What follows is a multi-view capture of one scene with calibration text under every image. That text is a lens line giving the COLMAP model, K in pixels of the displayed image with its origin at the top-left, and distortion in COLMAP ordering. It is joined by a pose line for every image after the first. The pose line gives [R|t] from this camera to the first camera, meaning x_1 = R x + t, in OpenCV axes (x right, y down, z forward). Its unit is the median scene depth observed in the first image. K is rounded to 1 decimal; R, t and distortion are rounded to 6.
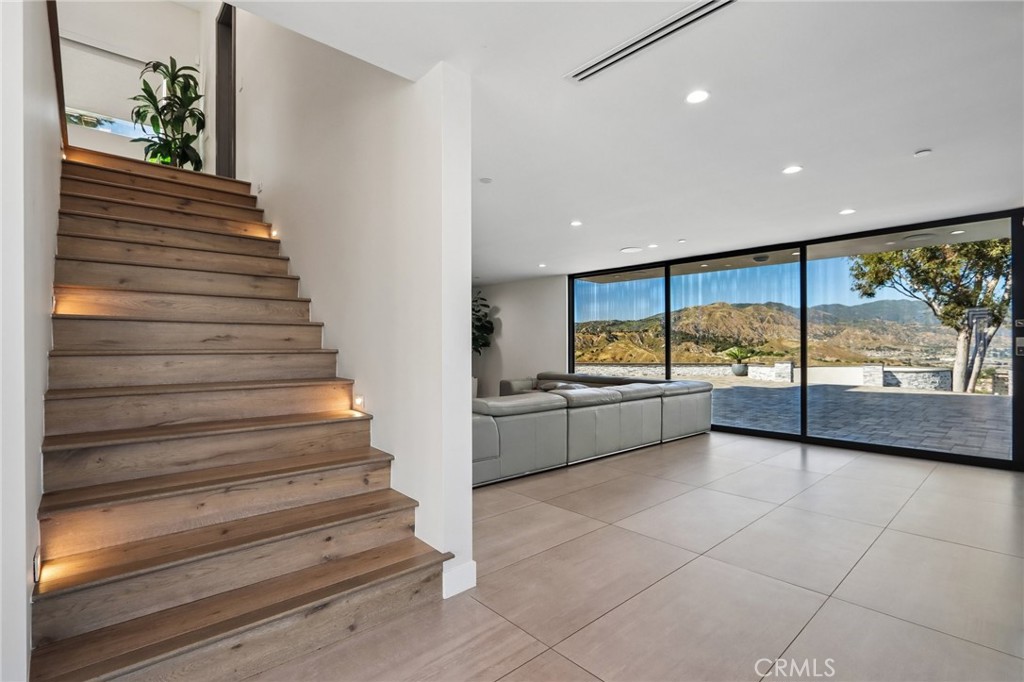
lens RADIAL K [[473.9, 0, 509.2], [0, 473.9, 348.6], [0, 0, 1]] dist [-0.008536, -0.000048]
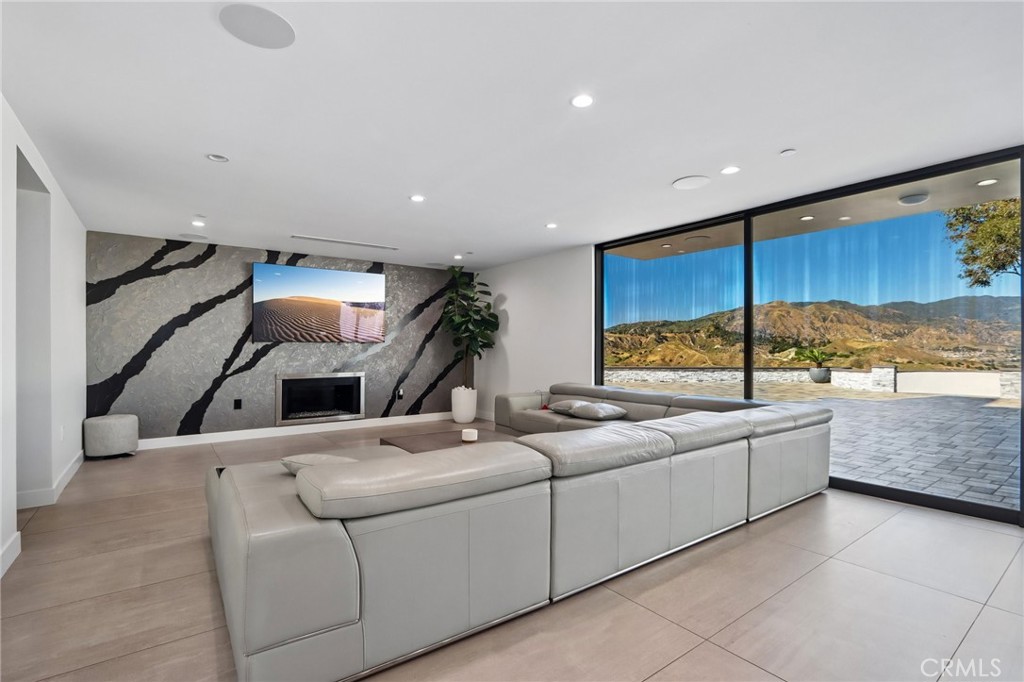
lens RADIAL K [[475.8, 0, 511.2], [0, 475.8, 359.6], [0, 0, 1]] dist [-0.010261, -0.000412]
pose [[0.995736, -0.001426, -0.092237, 0.033254], [0.003223, 0.999808, 0.019344, 0.000291], [0.092191, -0.019558, 0.995549, 0.142895]]
